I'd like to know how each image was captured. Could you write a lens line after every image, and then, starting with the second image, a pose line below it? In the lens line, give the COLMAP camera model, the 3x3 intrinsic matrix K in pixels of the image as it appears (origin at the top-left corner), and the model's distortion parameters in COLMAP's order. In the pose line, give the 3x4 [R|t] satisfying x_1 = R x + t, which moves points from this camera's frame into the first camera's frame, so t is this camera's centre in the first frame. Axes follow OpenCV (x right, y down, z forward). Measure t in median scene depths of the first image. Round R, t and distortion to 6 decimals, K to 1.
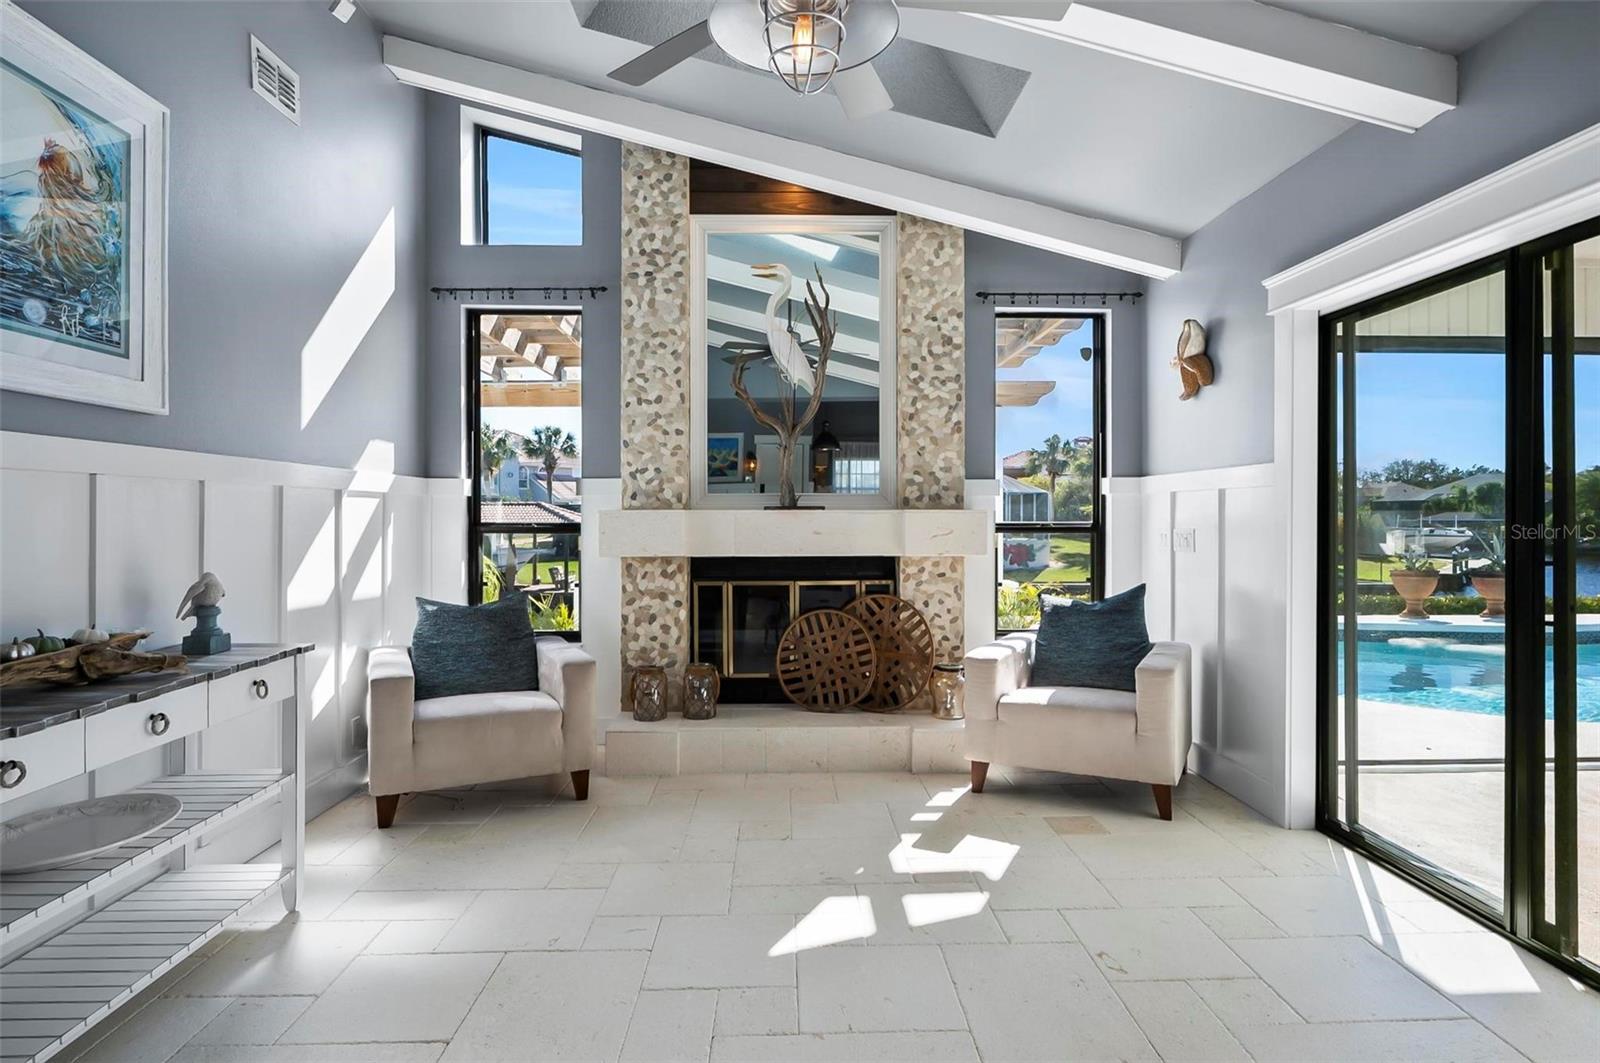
lens RADIAL K [[863.0, 0, 804.2], [0, 863.0, 515.4], [0, 0, 1]] dist [-0.003958, -0.000011]
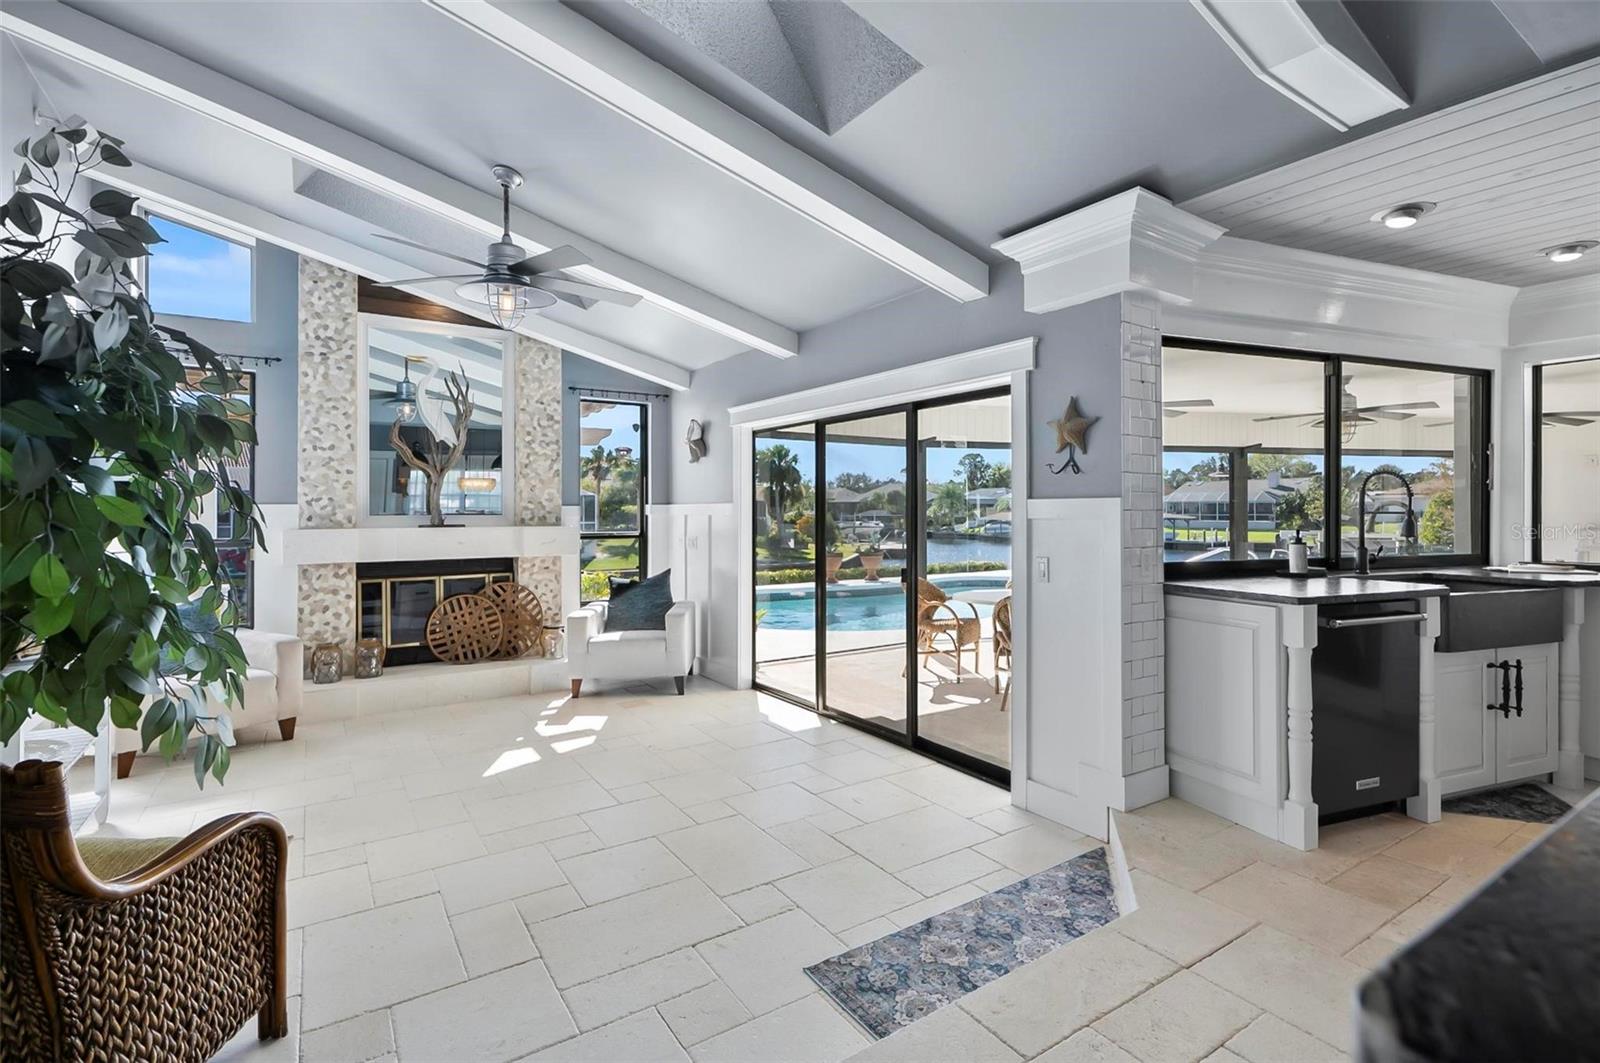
lens RADIAL K [[742.8, 0, 803.9], [0, 742.8, 511.6], [0, 0, 1]] dist [0.001298, 0.000346]
pose [[0.851561, -0.000771, 0.524255, -0.148794], [0.001901, 0.999997, -0.001618, -0.029850], [-0.524252, 0.002374, 0.851560, -0.385612]]
